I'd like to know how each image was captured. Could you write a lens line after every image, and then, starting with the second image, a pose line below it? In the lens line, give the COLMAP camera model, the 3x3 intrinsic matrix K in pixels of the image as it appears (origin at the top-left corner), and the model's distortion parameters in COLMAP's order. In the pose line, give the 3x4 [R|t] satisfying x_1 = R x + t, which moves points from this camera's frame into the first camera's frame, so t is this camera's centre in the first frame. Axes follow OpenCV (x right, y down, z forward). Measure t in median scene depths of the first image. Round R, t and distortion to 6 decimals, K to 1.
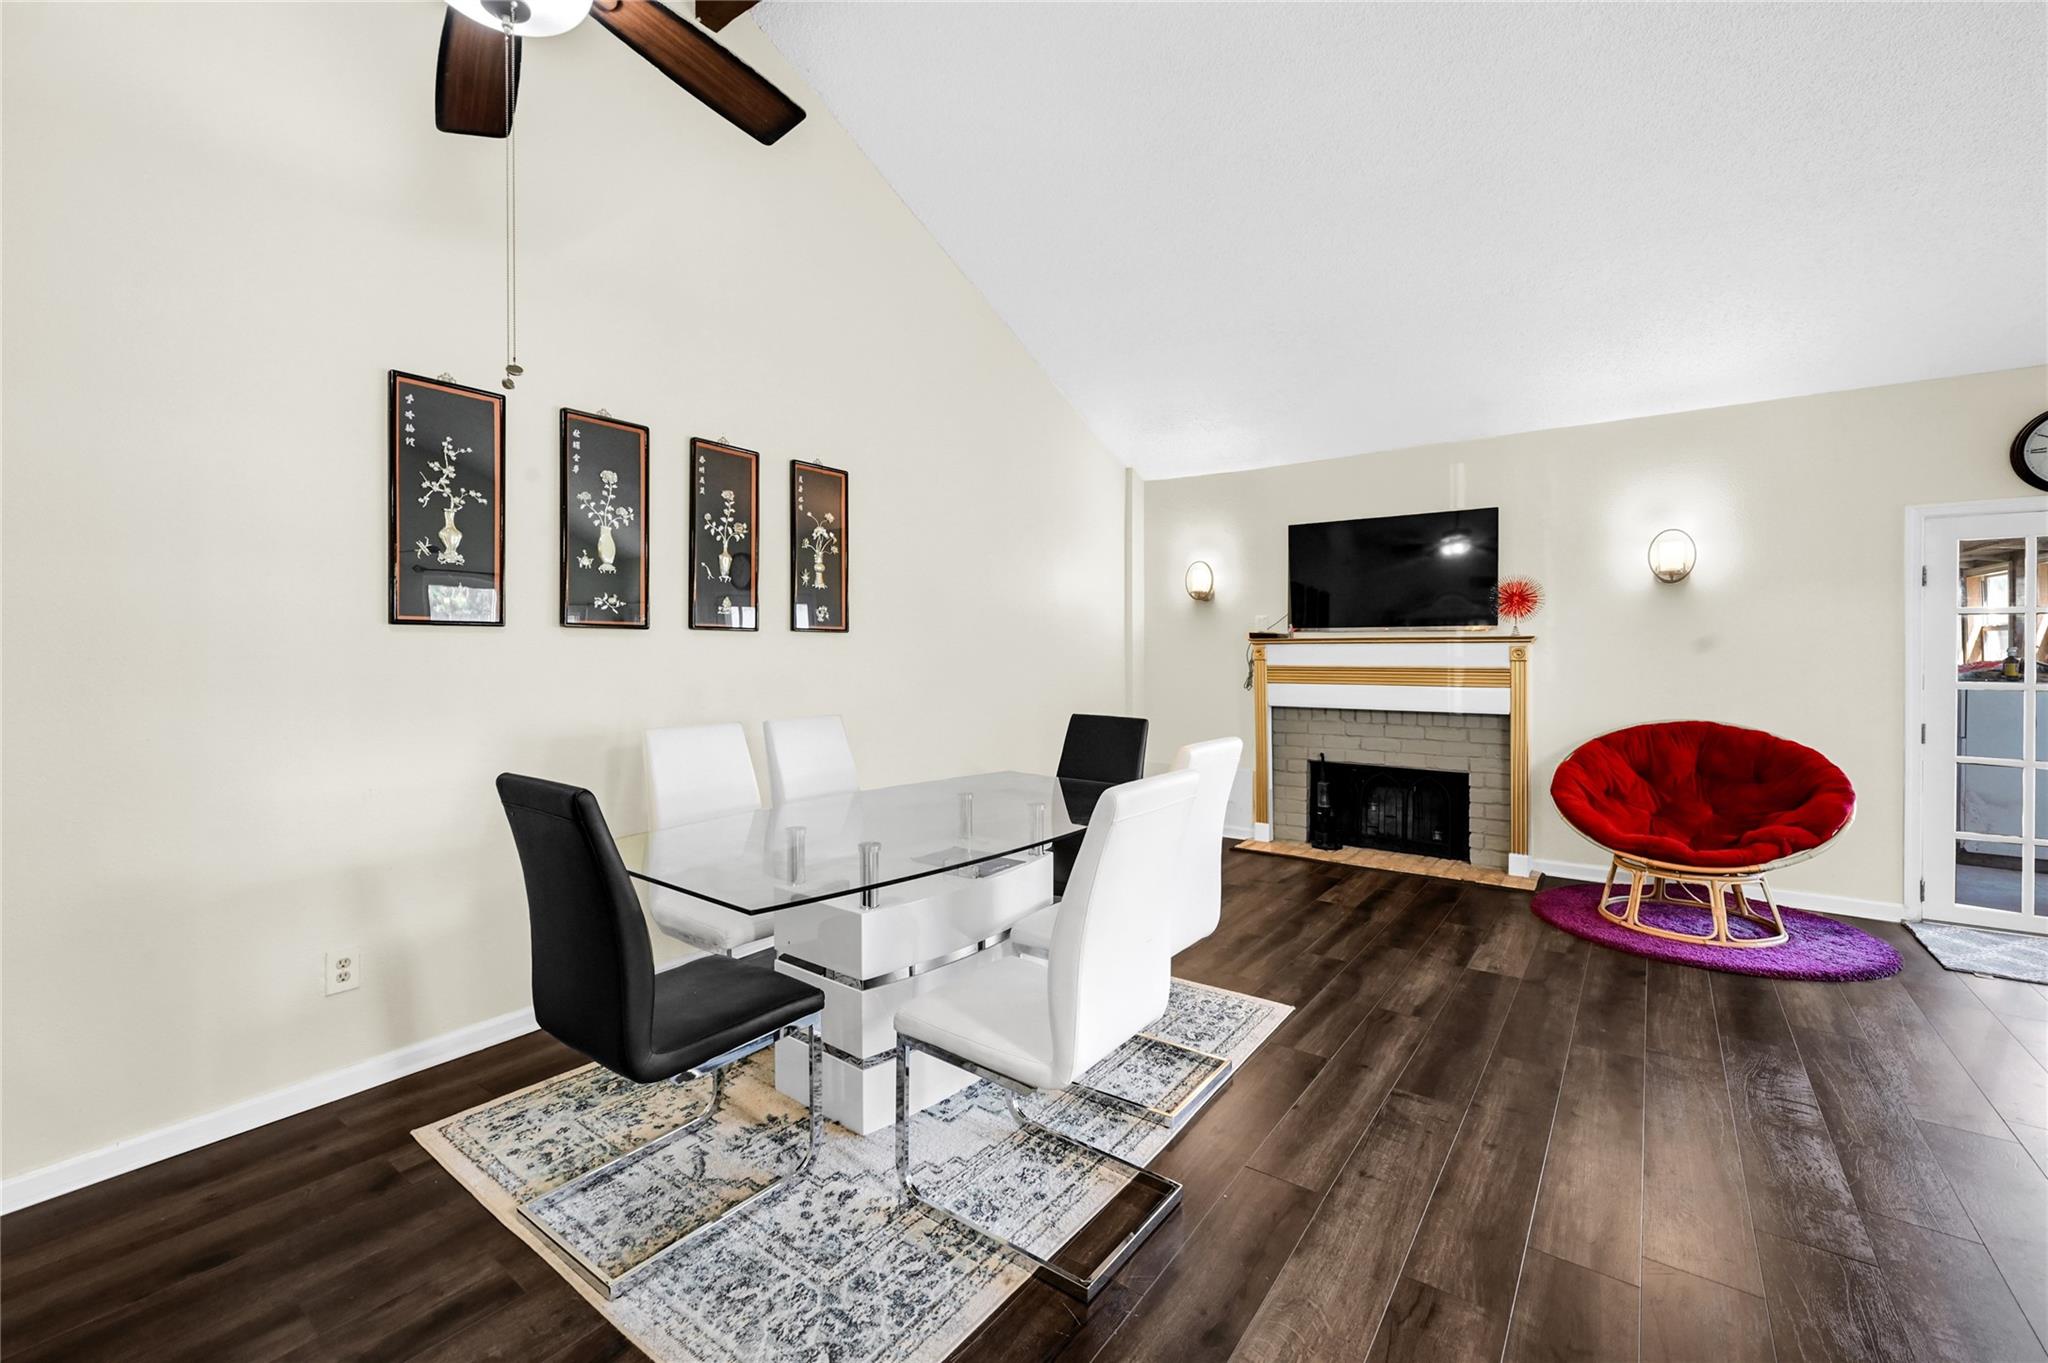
lens RADIAL K [[863.4, 0, 1012.6], [0, 863.4, 649.0], [0, 0, 1]] dist [-0.001679, -0.000510]
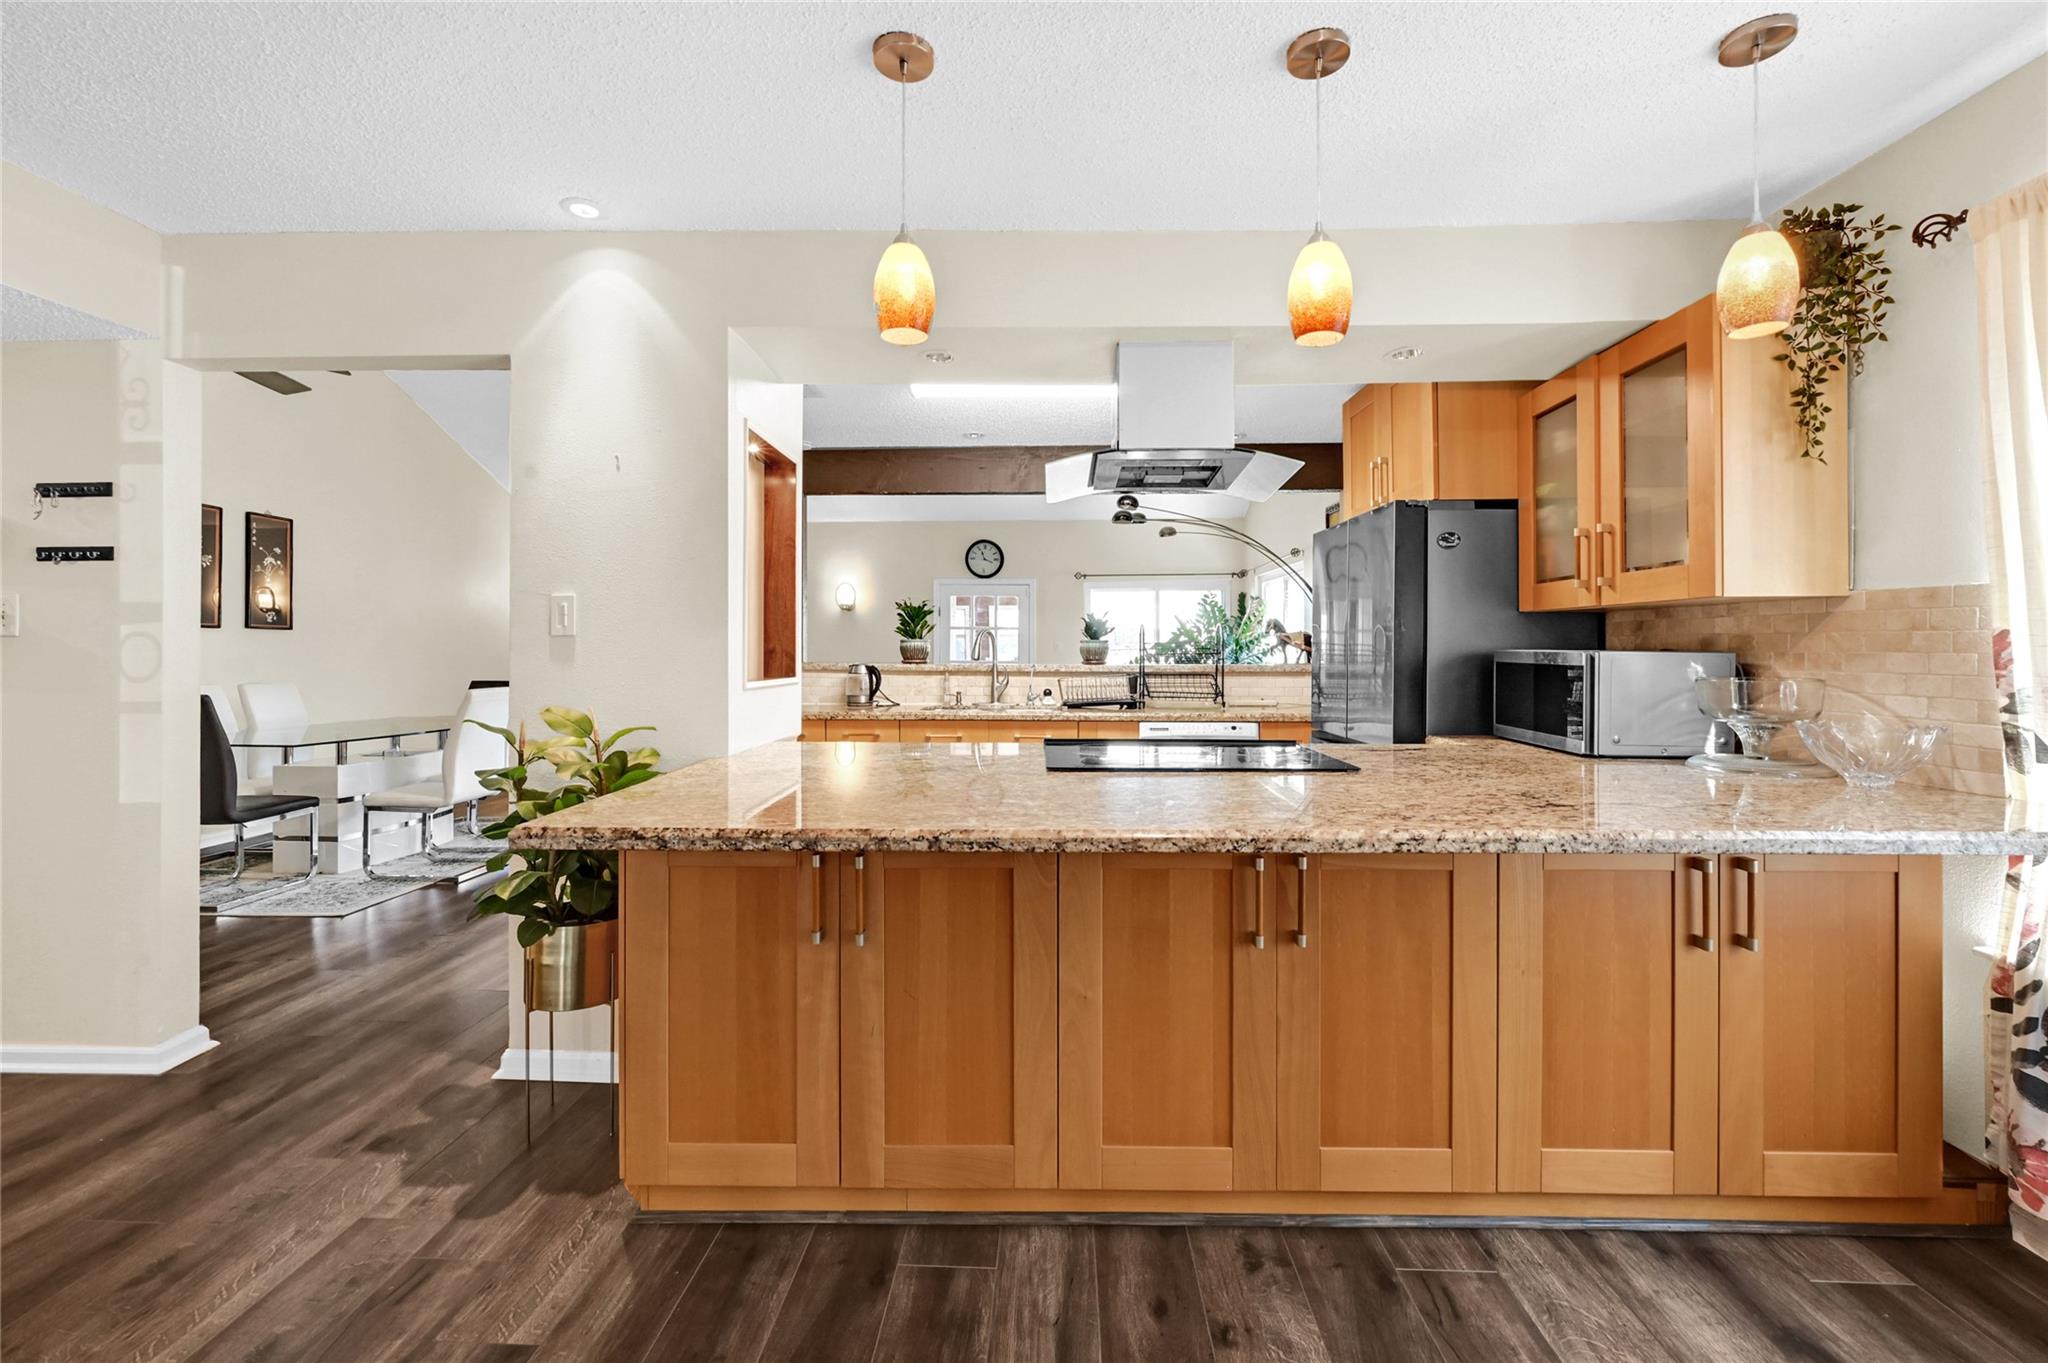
lens RADIAL K [[823.9, 0, 1030.2], [0, 823.9, 658.2], [0, 0, 1]] dist [-0.001362, -0.000018]
pose [[0.819126, -0.004209, 0.573598, 0.037961], [-0.000433, 0.999968, 0.007955, 0.021767], [-0.573613, -0.006764, 0.819098, -1.075969]]
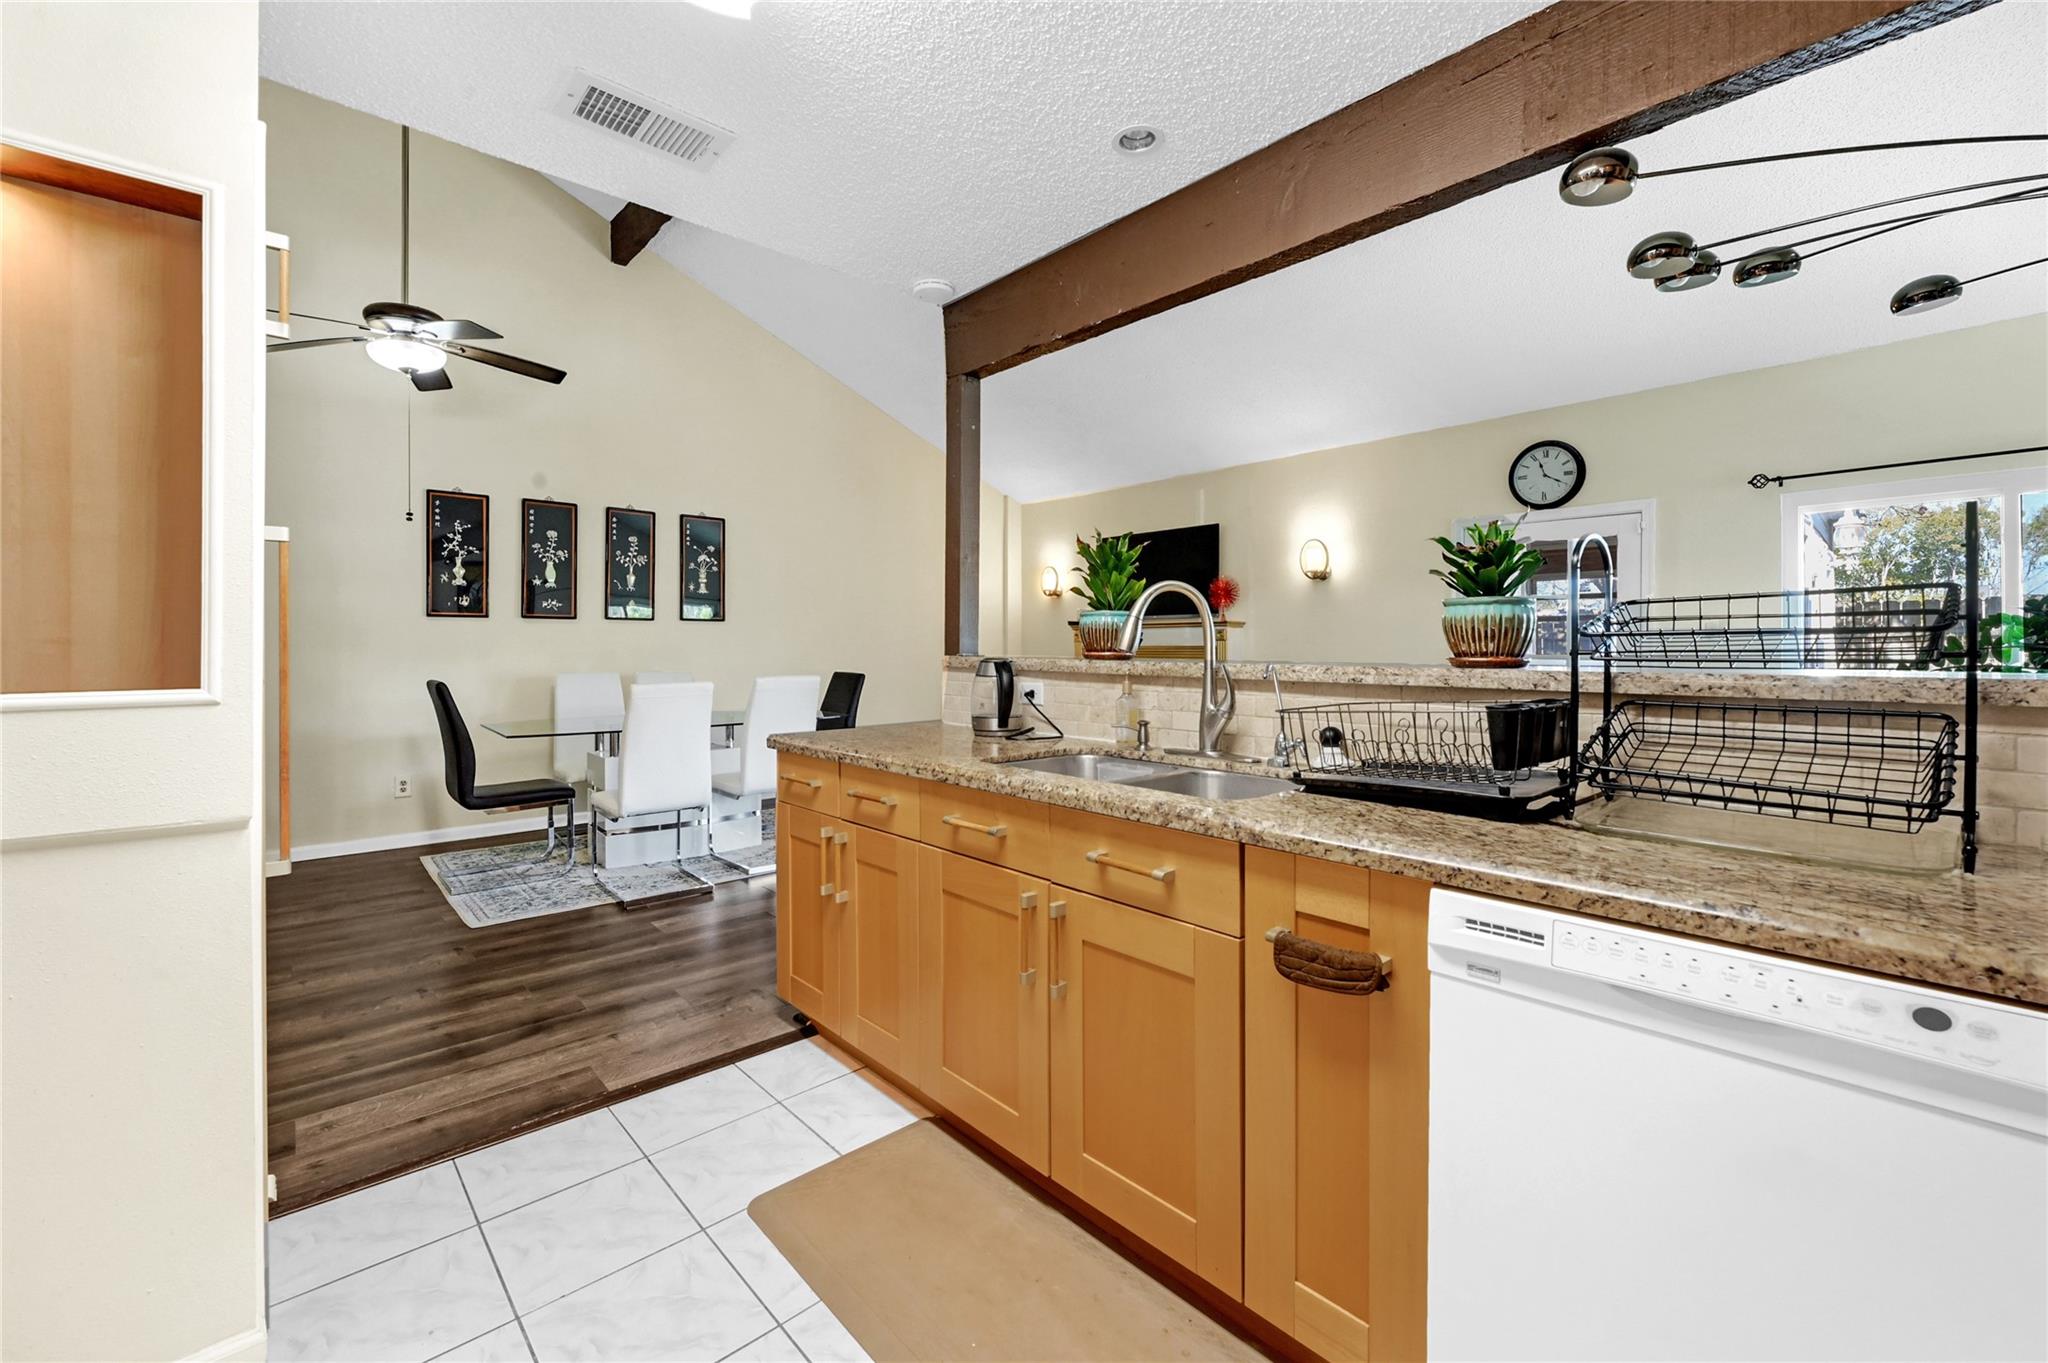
lens RADIAL K [[848.2, 0, 1013.0], [0, 848.2, 638.2], [0, 0, 1]] dist [-0.000434, -0.010232]
pose [[0.979735, -0.003183, -0.200271, 0.801391], [0.001983, 0.999979, -0.006196, 0.028946], [0.200286, 0.005673, 0.979721, -0.518075]]
